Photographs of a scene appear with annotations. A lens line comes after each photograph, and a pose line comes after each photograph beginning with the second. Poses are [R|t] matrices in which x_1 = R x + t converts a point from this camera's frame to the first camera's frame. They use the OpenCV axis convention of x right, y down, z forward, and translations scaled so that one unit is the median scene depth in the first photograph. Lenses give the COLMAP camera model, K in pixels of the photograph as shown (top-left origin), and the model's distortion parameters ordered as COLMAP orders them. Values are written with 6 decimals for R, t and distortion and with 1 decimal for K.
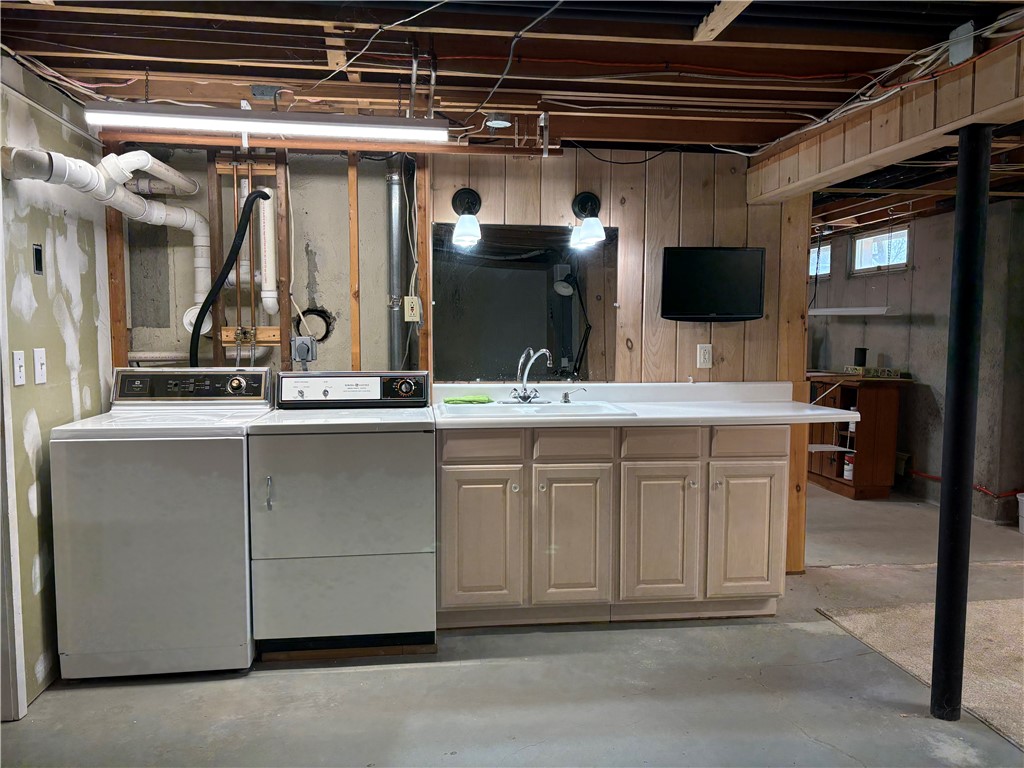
lens RADIAL K [[768.4, 0, 509.9], [0, 768.4, 385.0], [0, 0, 1]] dist [0.016108, -0.005320]
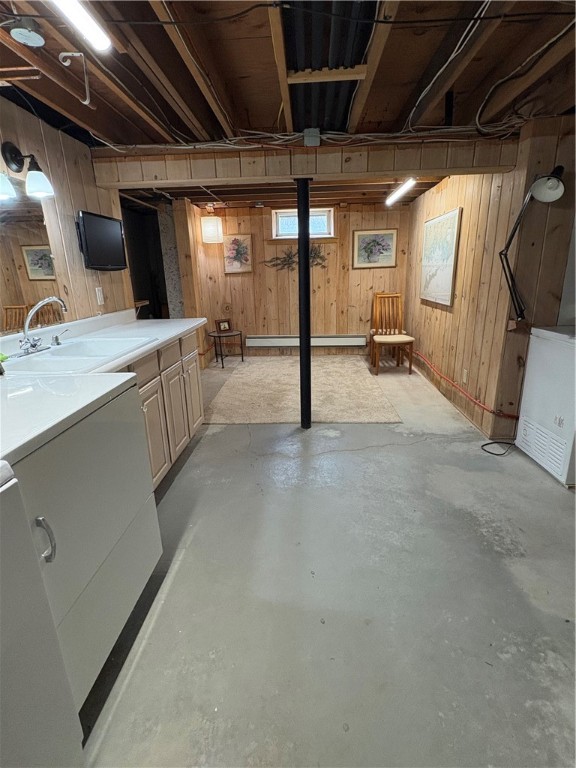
lens RADIAL K [[377.8, 0, 287.2], [0, 377.8, 382.3], [0, 0, 1]] dist [-0.000214, 0.000184]
pose [[0.185415, -0.282927, 0.941049, -0.469525], [0.095062, 0.958327, 0.269392, -0.048482], [-0.978051, 0.039509, 0.204584, 0.632634]]
